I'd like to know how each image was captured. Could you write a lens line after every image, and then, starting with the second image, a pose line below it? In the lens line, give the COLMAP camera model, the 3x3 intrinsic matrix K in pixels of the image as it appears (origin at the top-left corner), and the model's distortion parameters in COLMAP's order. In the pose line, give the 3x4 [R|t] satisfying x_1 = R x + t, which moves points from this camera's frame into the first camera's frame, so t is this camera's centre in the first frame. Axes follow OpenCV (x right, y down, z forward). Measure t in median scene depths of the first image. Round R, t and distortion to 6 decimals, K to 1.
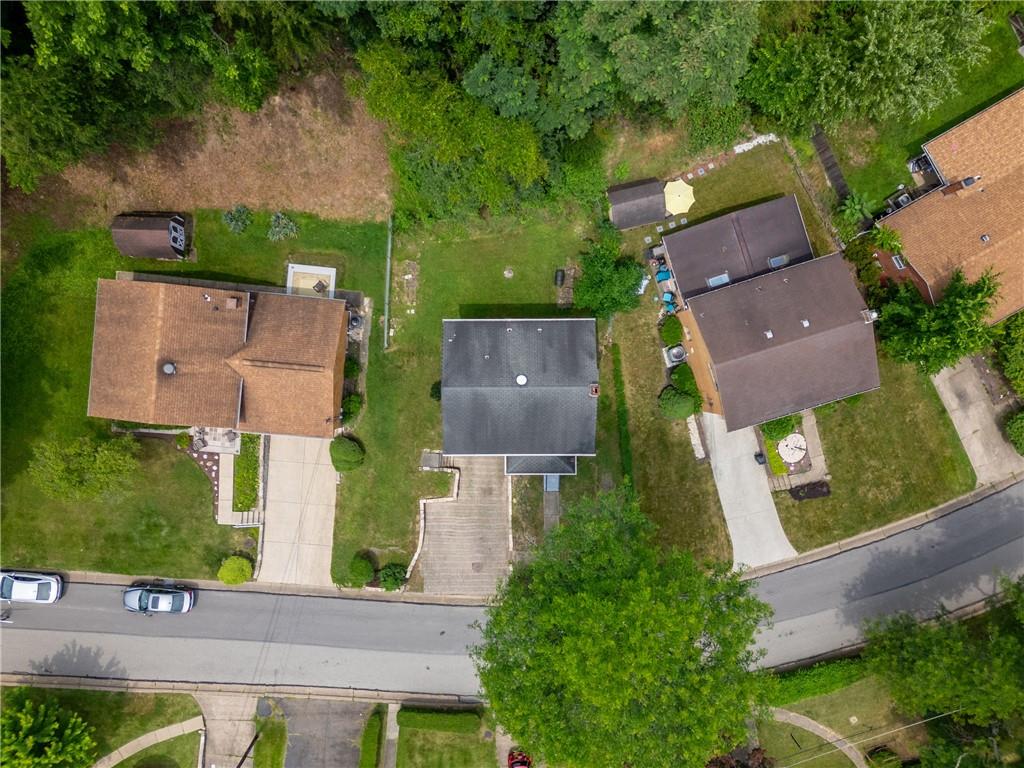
lens RADIAL K [[725.7, 0, 512.0], [0, 725.7, 384.0], [0, 0, 1]] dist [0.073064, -0.052262]
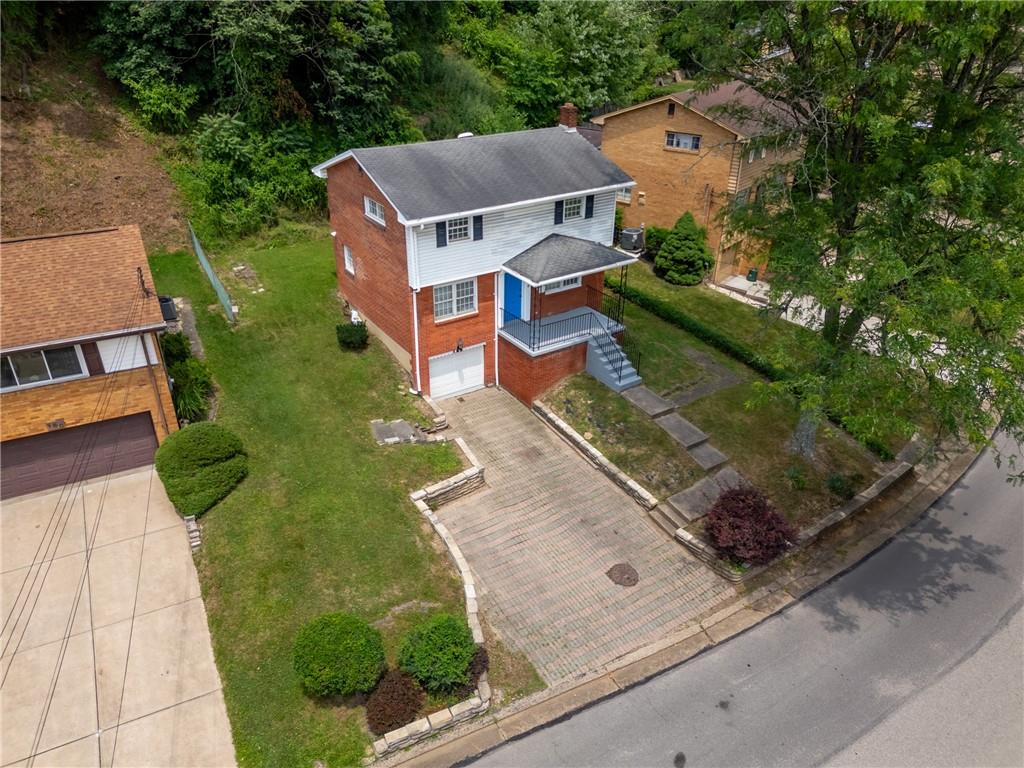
lens RADIAL K [[725.7, 0, 512.0], [0, 725.7, 384.0], [0, 0, 1]] dist [0.073064, -0.052262]
pose [[0.838077, -0.258758, 0.480282, -0.260853], [0.545472, 0.382401, -0.745808, 0.477230], [0.009323, 0.887025, 0.461627, 0.742461]]
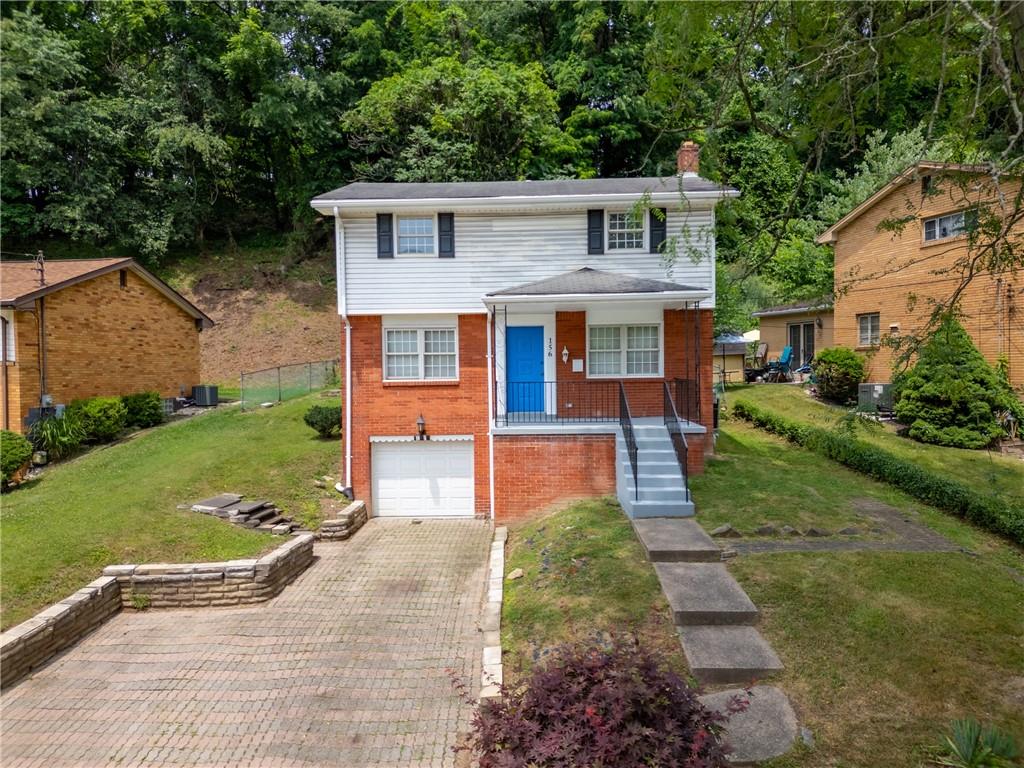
lens RADIAL K [[725.7, 0, 512.0], [0, 725.7, 384.0], [0, 0, 1]] dist [0.073064, -0.052262]
pose [[0.999494, -0.015618, -0.027723, 0.009843], [-0.027955, -0.014845, -0.999499, 0.392652], [0.015198, 0.999768, -0.015274, 0.939177]]
